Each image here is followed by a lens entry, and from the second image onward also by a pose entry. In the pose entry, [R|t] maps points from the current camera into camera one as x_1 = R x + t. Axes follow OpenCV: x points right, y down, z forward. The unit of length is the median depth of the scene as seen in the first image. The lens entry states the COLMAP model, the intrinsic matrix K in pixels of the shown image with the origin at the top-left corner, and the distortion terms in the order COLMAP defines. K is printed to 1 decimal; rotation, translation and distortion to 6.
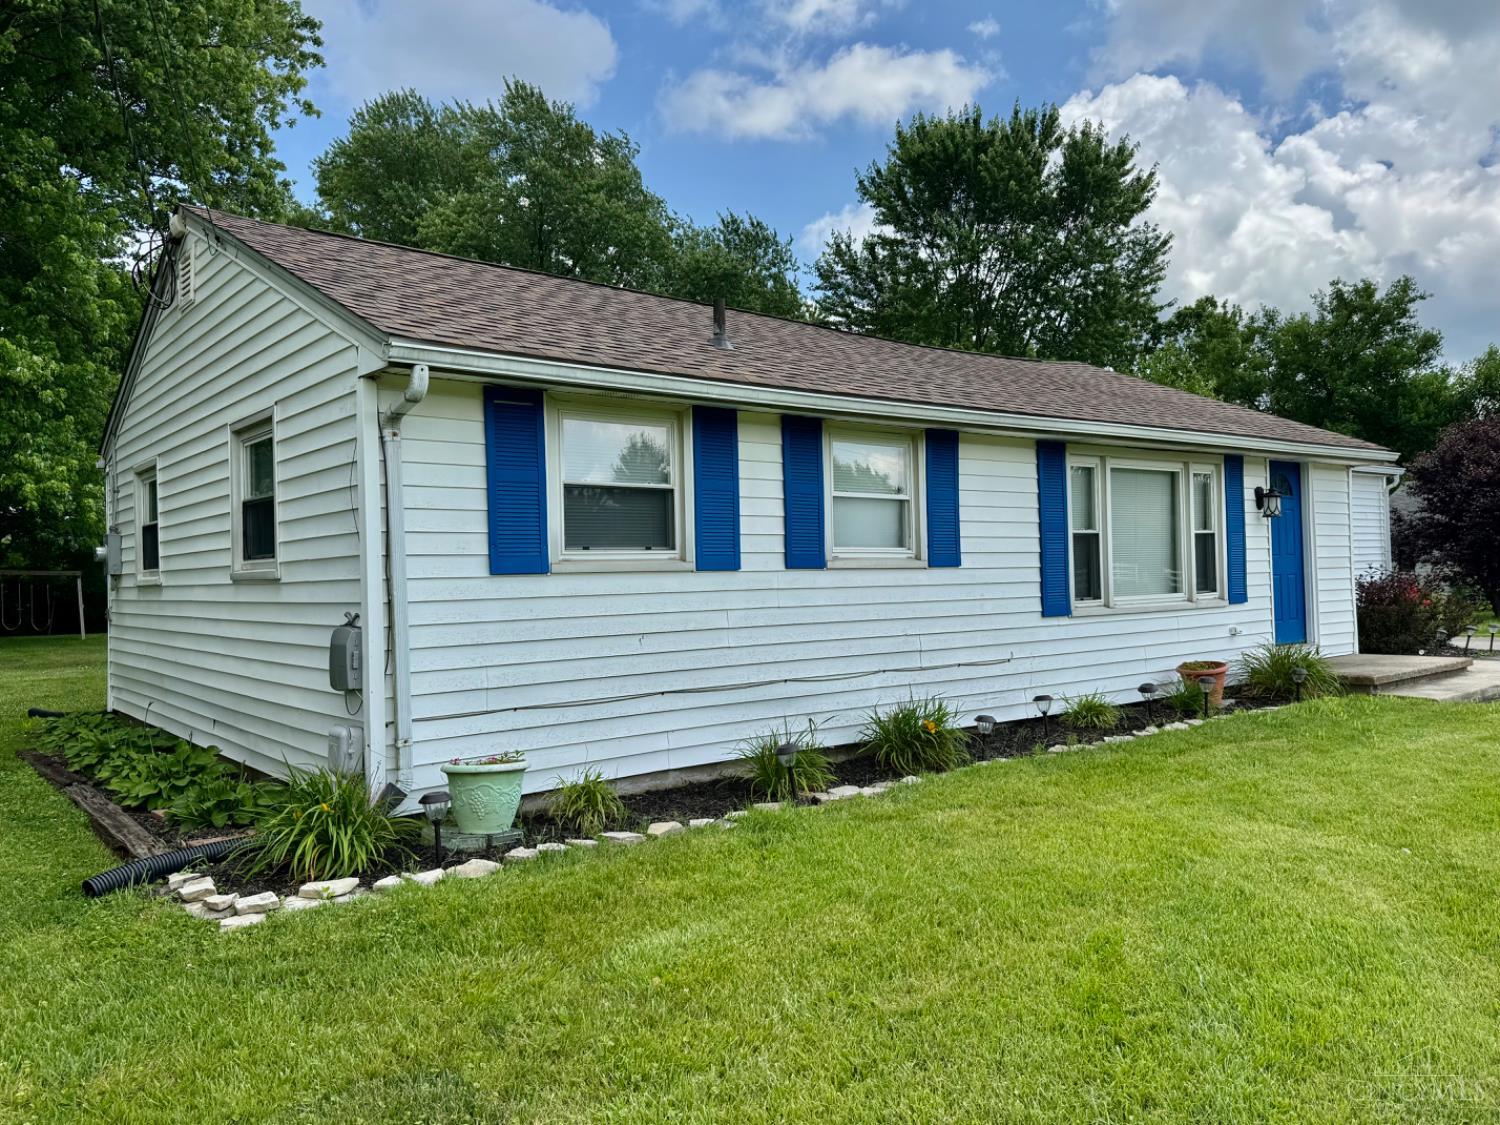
lens RADIAL K [[1150.6, 0, 750.0], [0, 1150.6, 562.5], [0, 0, 1]] dist [0.002212, -0.003170]
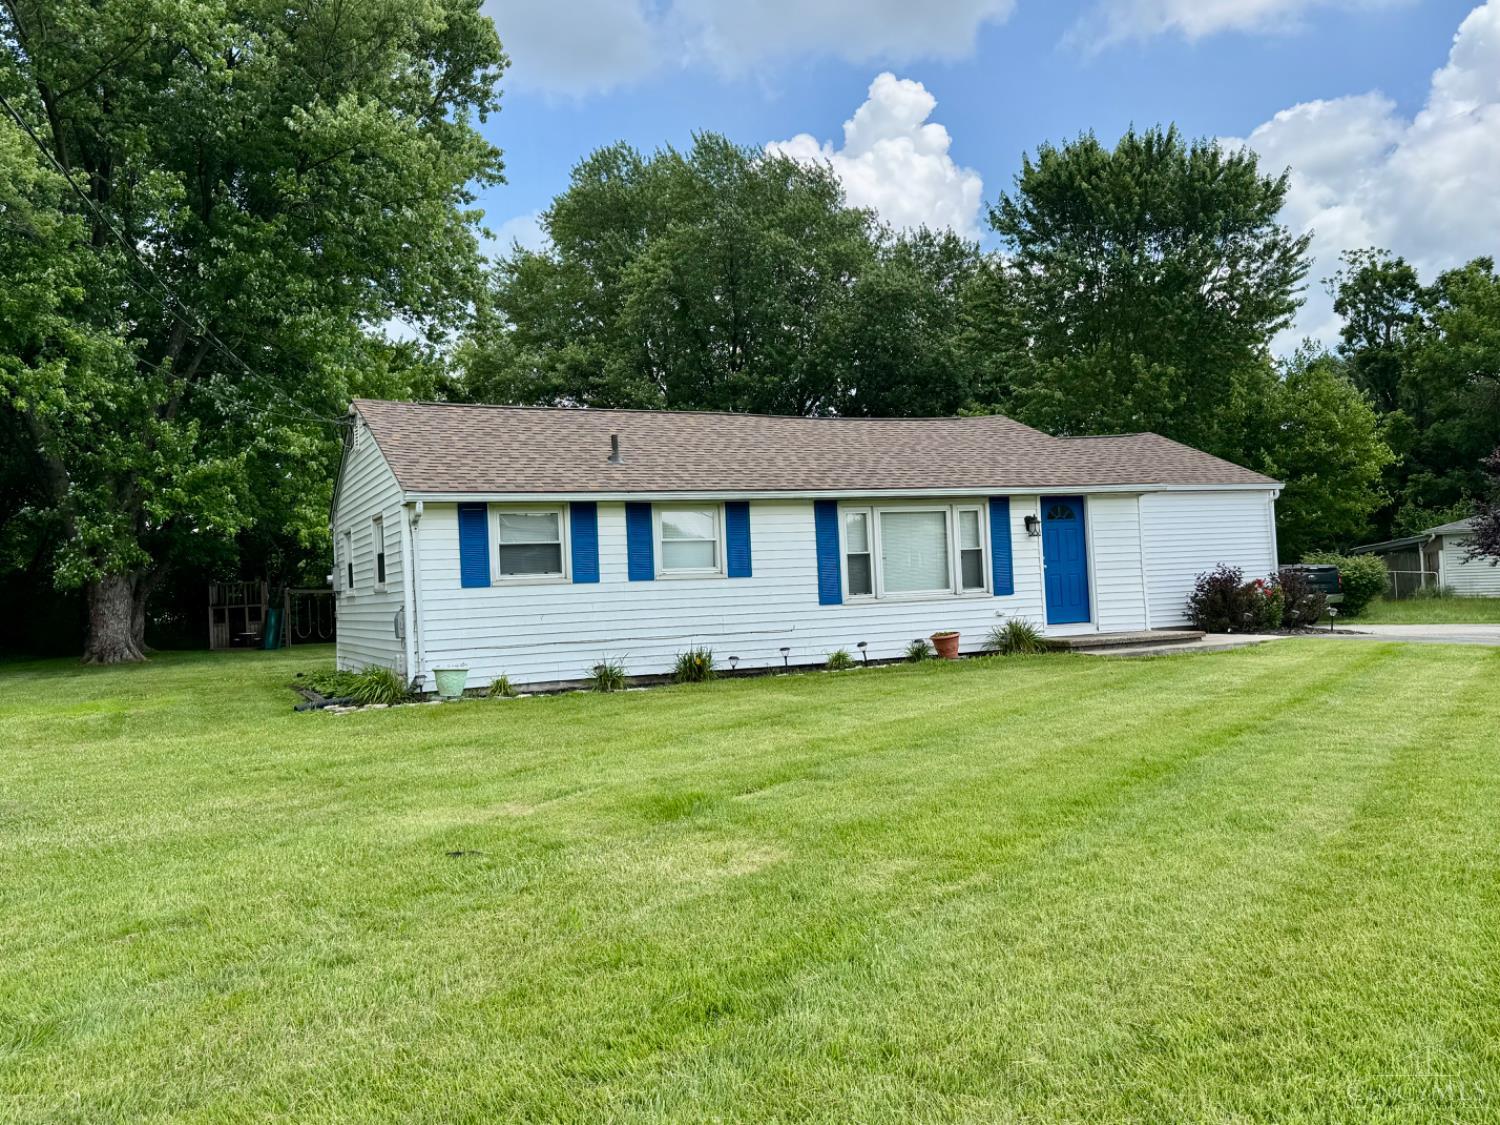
lens RADIAL K [[1297.9, 0, 750.0], [0, 1297.9, 562.5], [0, 0, 1]] dist [0.060377, -0.002493]
pose [[0.968032, -0.025605, -0.249517, 0.679786], [0.024944, 0.999672, -0.005809, -0.006783], [0.249584, -0.000601, 0.968353, -0.939997]]
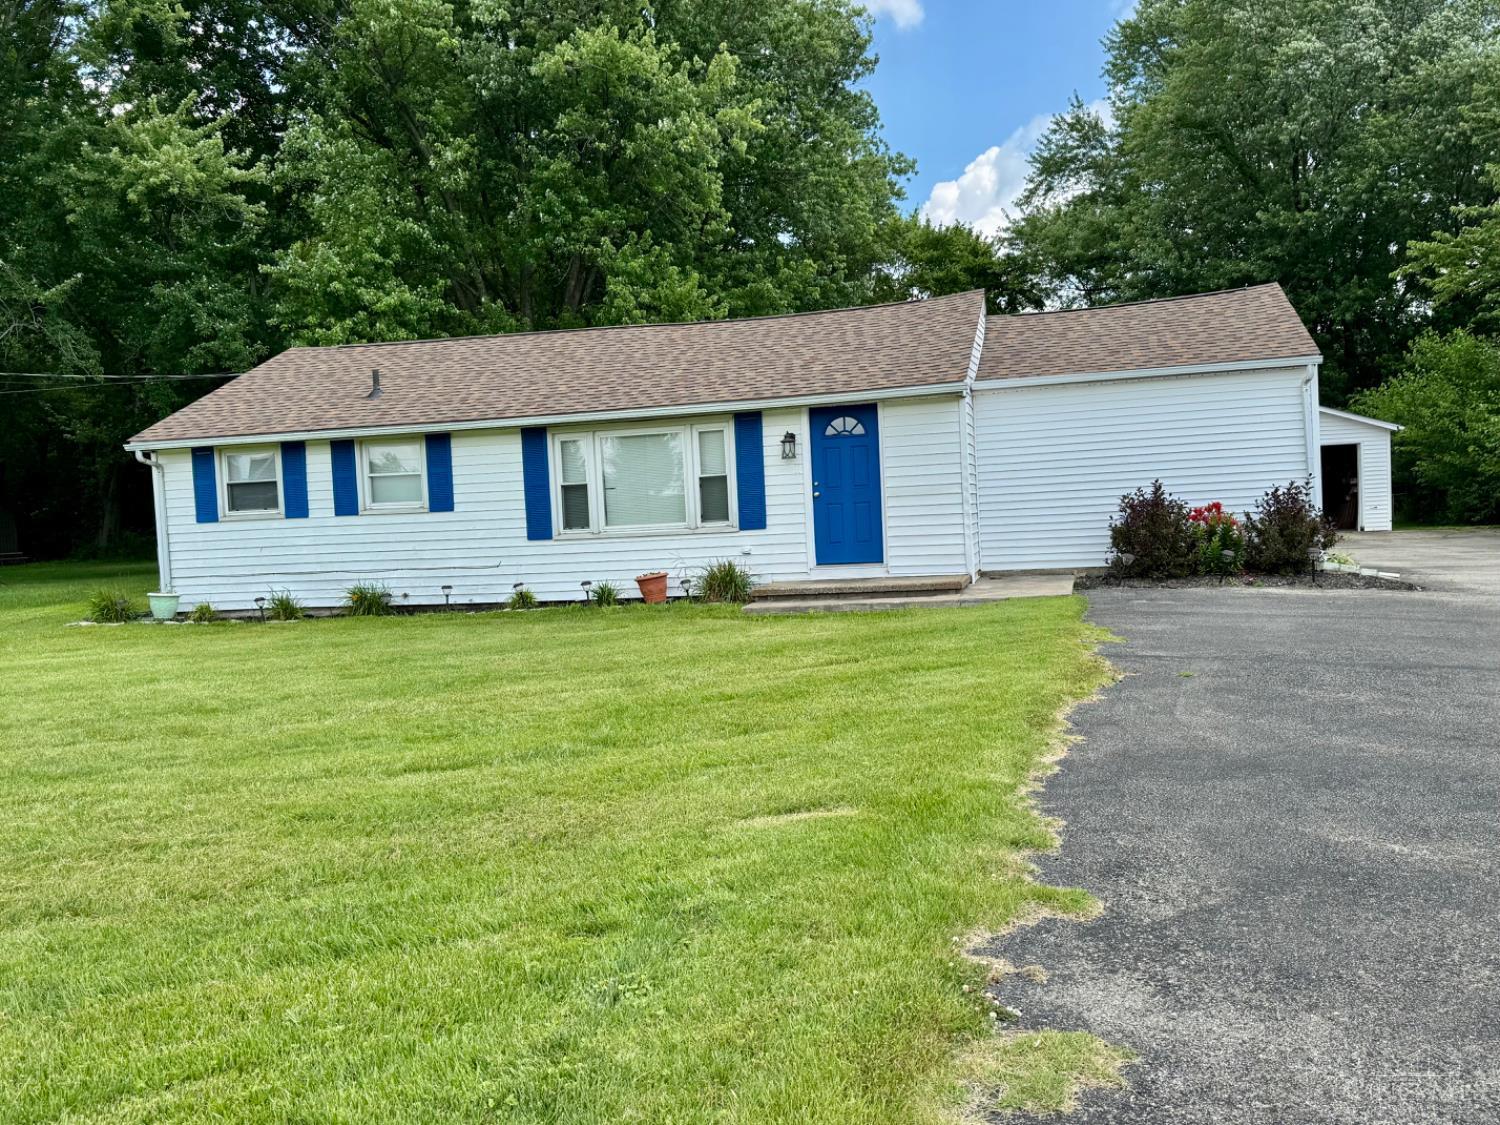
lens RADIAL K [[1297.9, 0, 750.0], [0, 1297.9, 562.5], [0, 0, 1]] dist [0.060377, -0.002493]
pose [[0.591136, 0.025869, -0.806157, 2.025269], [0.041390, 0.997196, 0.062349, -0.022384], [0.805509, -0.070224, 0.588408, 0.199964]]
